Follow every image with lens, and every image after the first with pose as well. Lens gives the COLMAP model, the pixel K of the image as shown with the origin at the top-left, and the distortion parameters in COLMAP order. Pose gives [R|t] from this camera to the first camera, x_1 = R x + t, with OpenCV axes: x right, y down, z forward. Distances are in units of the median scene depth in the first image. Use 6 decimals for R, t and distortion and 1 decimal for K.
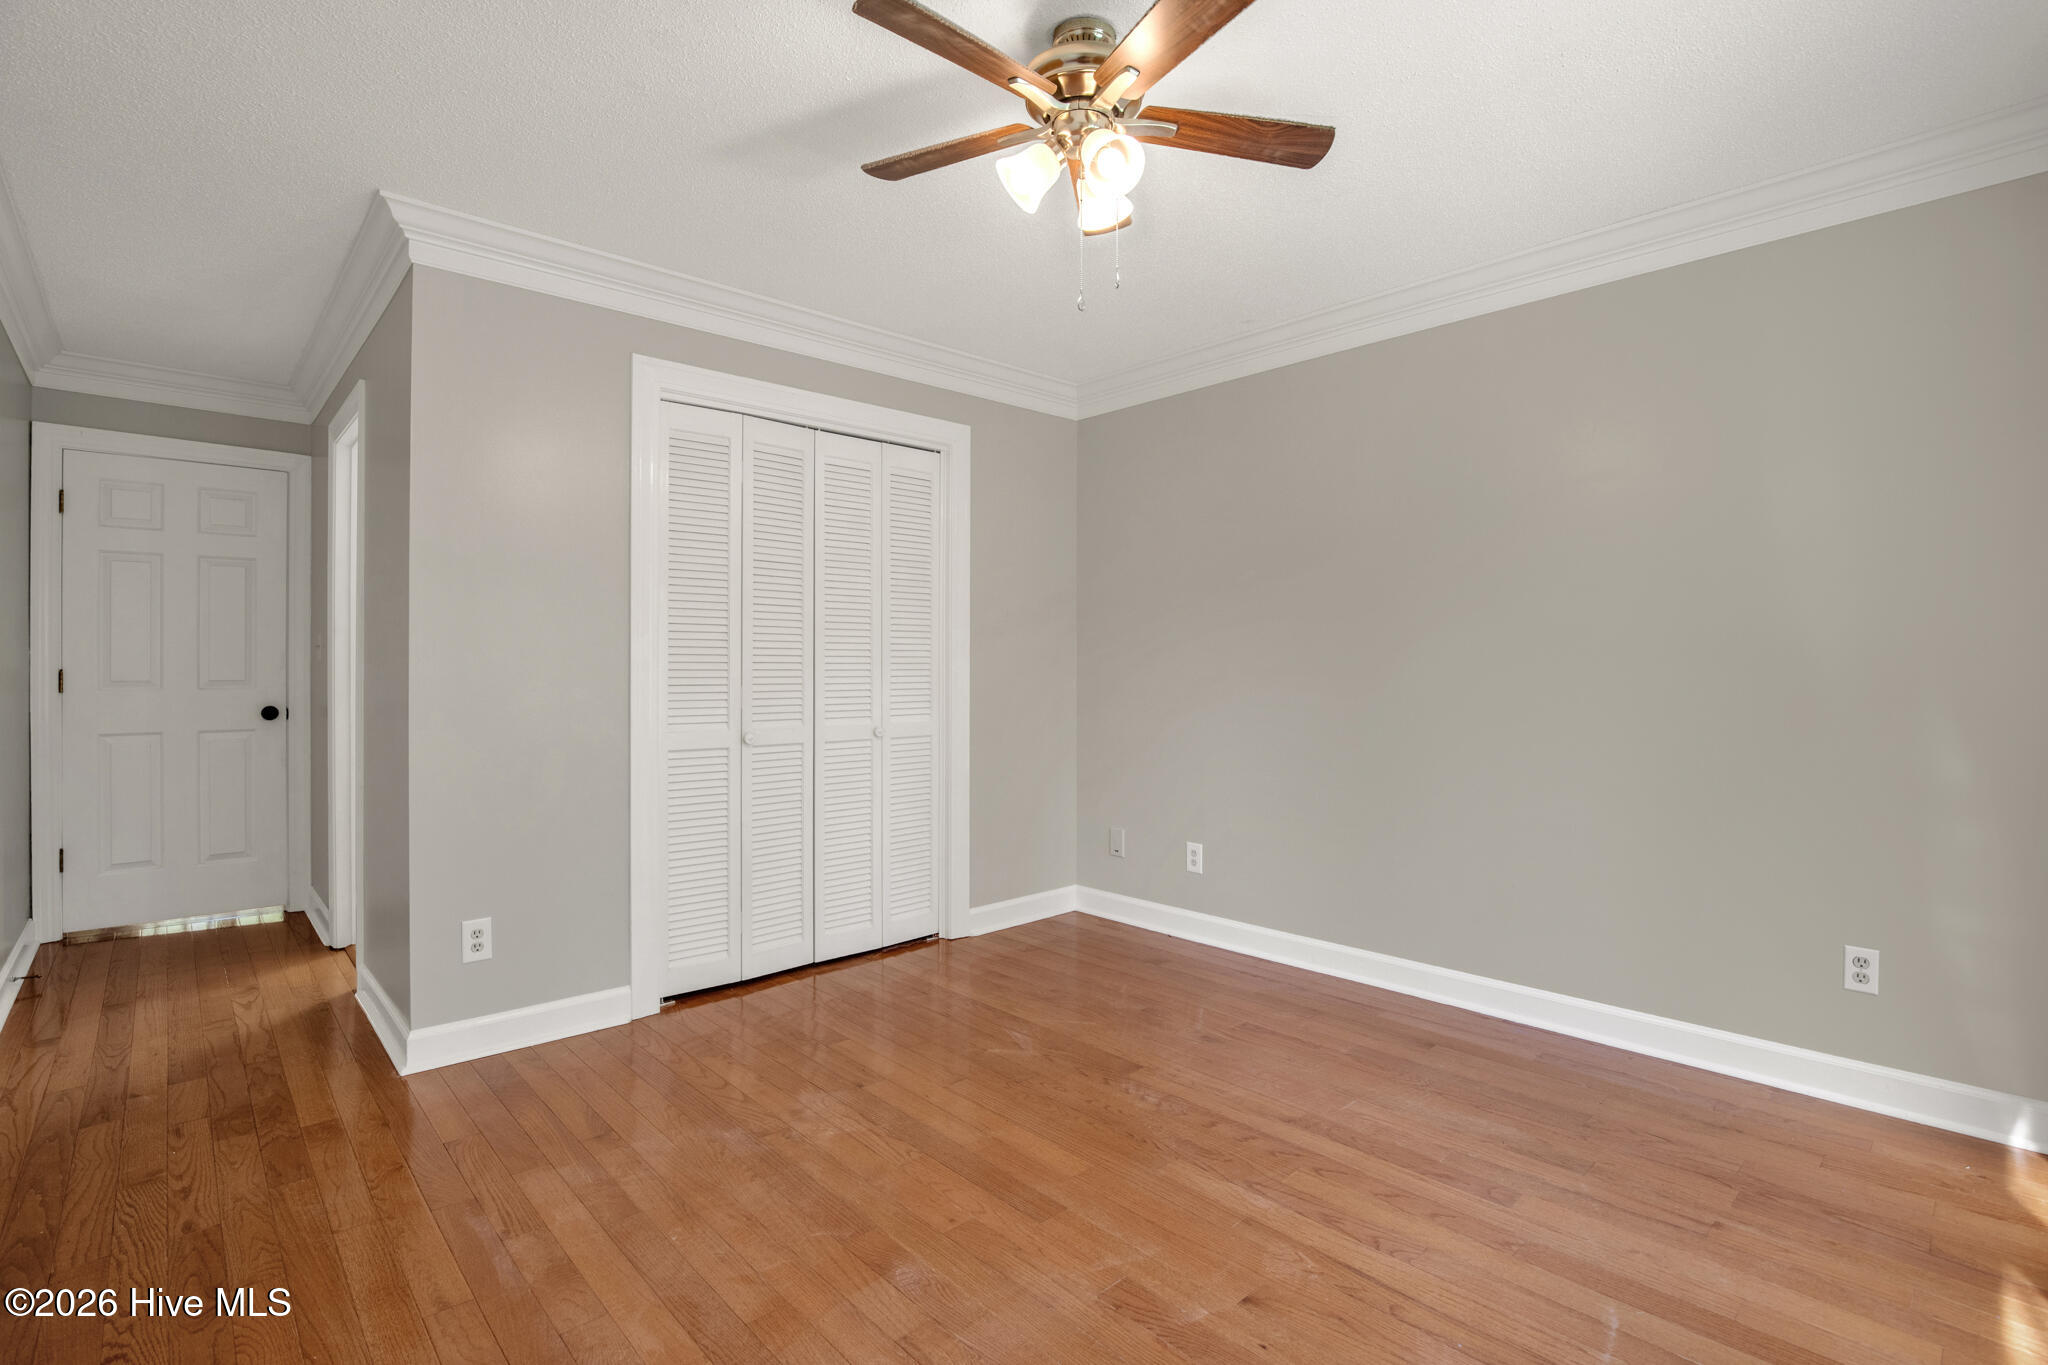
lens RADIAL K [[1006.8, 0, 1032.7], [0, 1006.8, 676.8], [0, 0, 1]] dist [-0.019186, -0.000552]
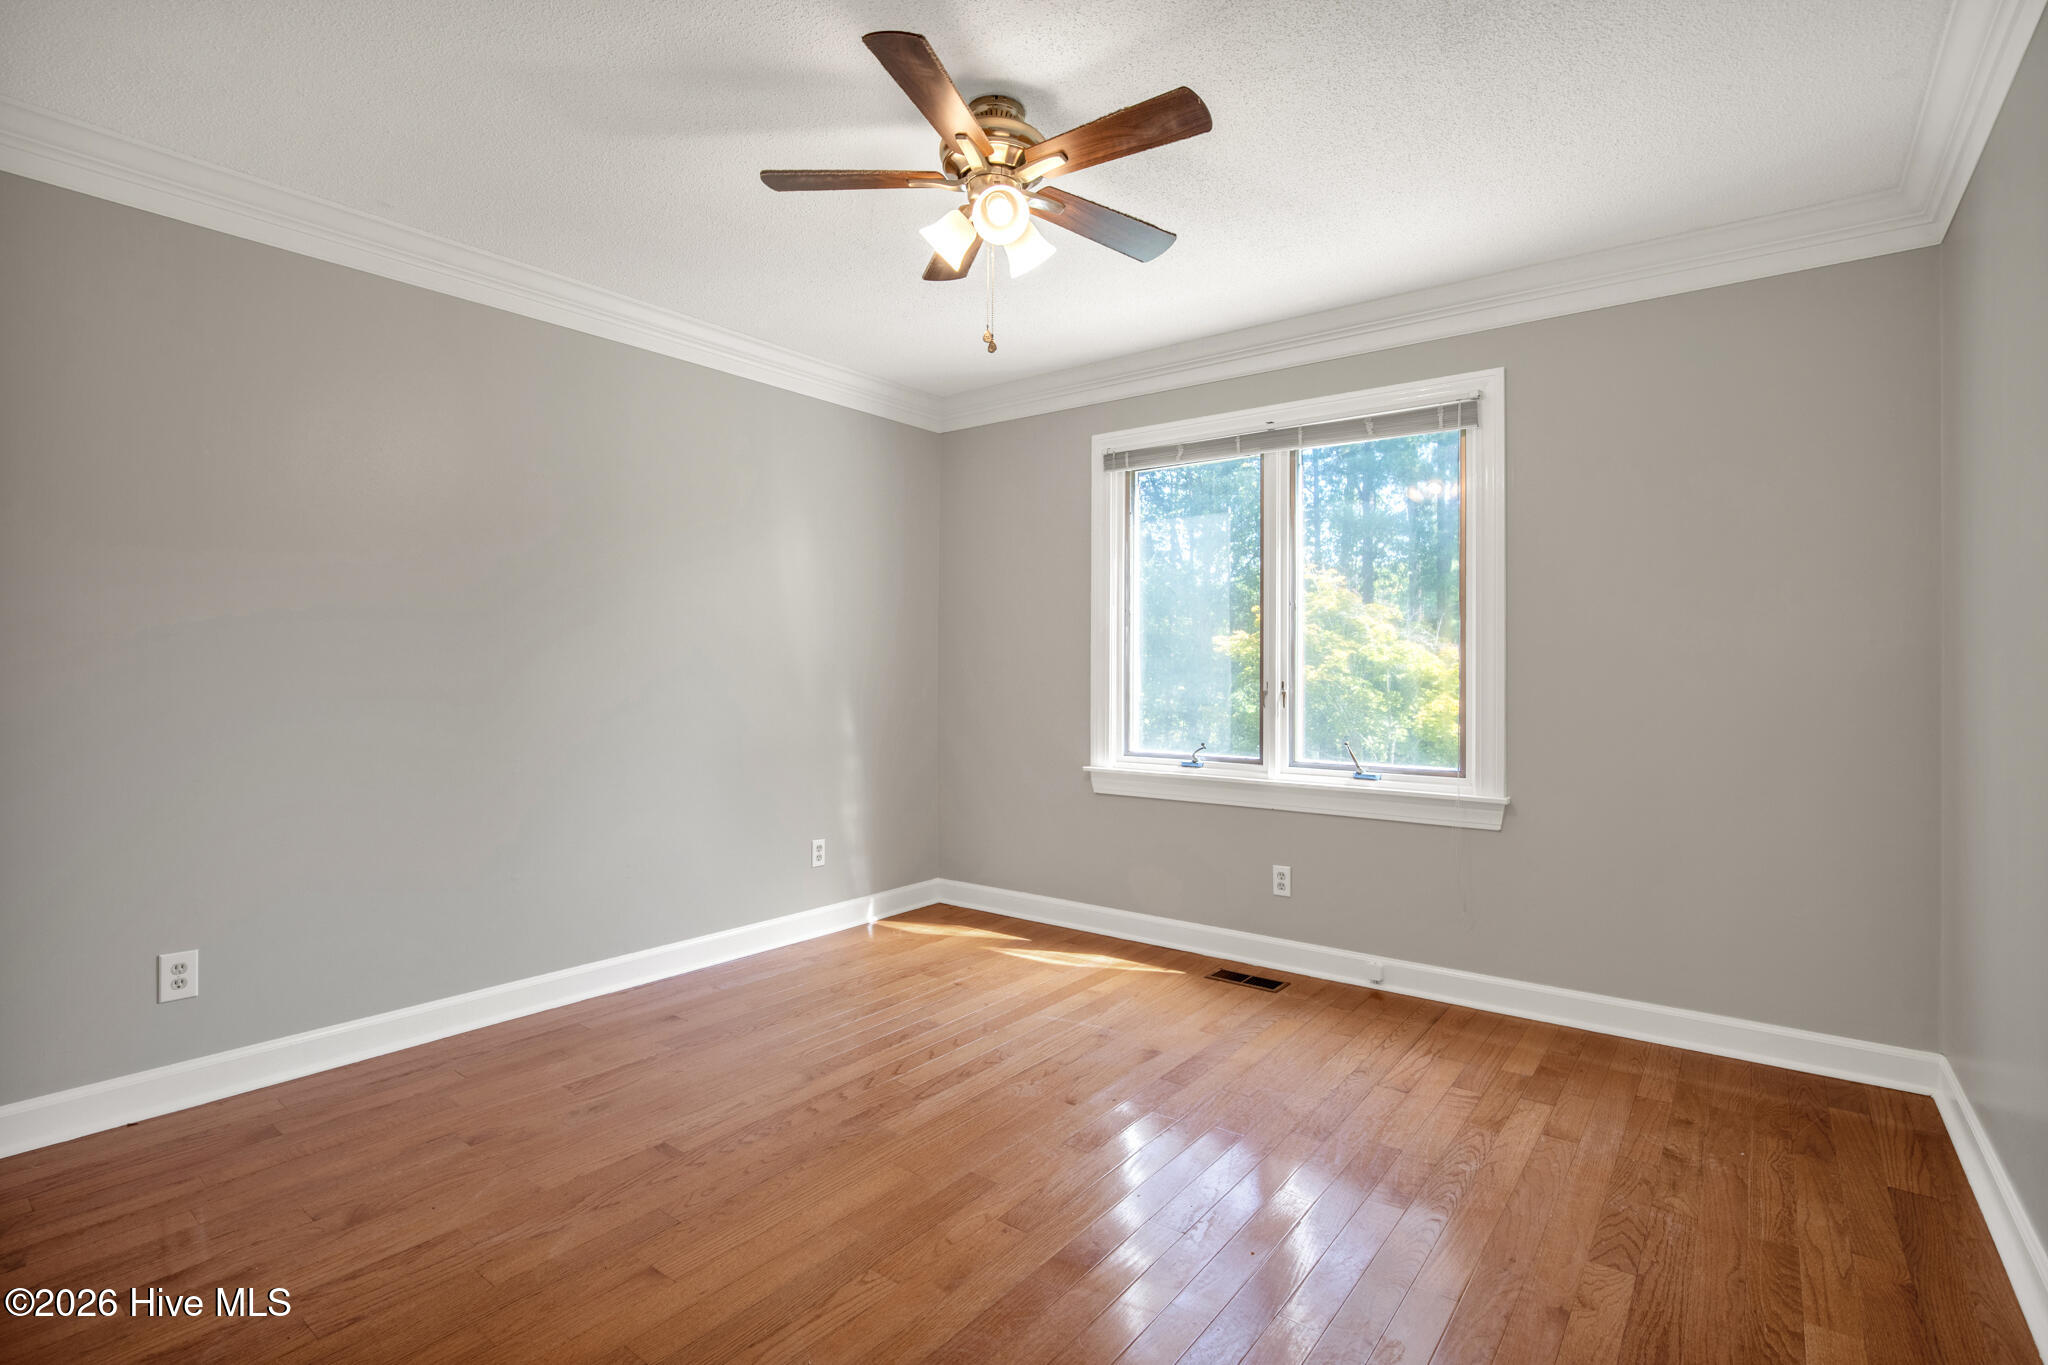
lens RADIAL K [[1006.8, 0, 1032.7], [0, 1006.8, 676.8], [0, 0, 1]] dist [-0.019186, -0.000552]
pose [[-0.208228, -0.002054, 0.978078, -0.781840], [0.007930, 0.999961, 0.003788, -0.003075], [-0.978048, 0.008545, -0.208204, 0.877705]]
